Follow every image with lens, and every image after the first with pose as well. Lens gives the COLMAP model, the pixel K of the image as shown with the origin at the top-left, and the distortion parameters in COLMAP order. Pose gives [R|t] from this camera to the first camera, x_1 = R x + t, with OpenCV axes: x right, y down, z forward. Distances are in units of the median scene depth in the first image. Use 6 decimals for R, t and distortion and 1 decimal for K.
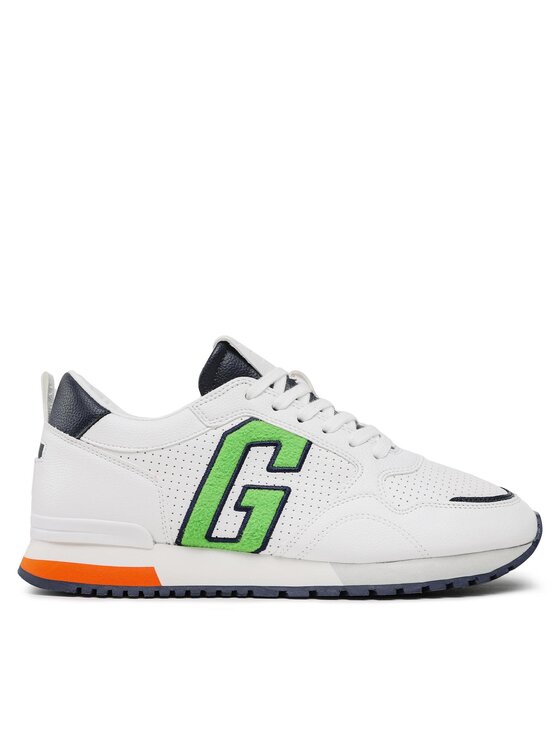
lens RADIAL K [[1194.1, 0, 280.1], [0, 1194.1, 372.7], [0, 0, 1]] dist [0.022979, 0.000000]
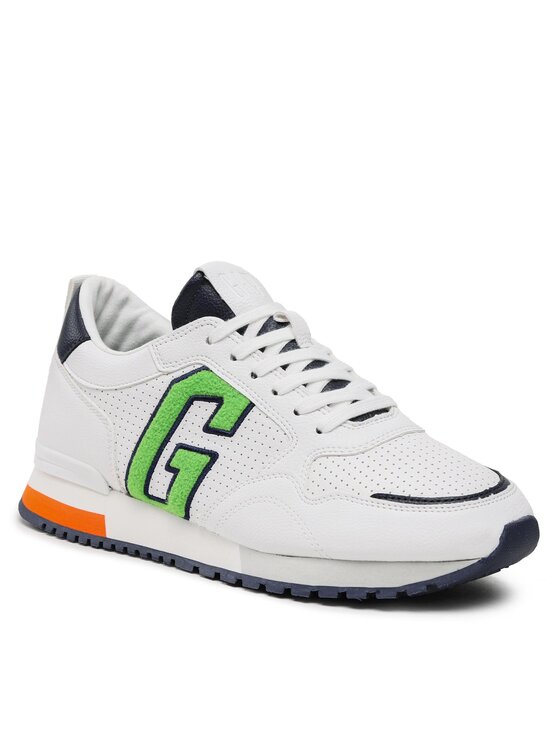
lens RADIAL K [[2227.3, 0, 279.9], [0, 2227.3, 373.0], [0, 0, 1]] dist [-0.131324, 0.000000]
pose [[0.800341, 0.125649, -0.586231, 0.985765], [-0.020741, 0.983010, 0.182375, -0.258068], [0.599187, -0.133804, 0.789349, -0.249331]]
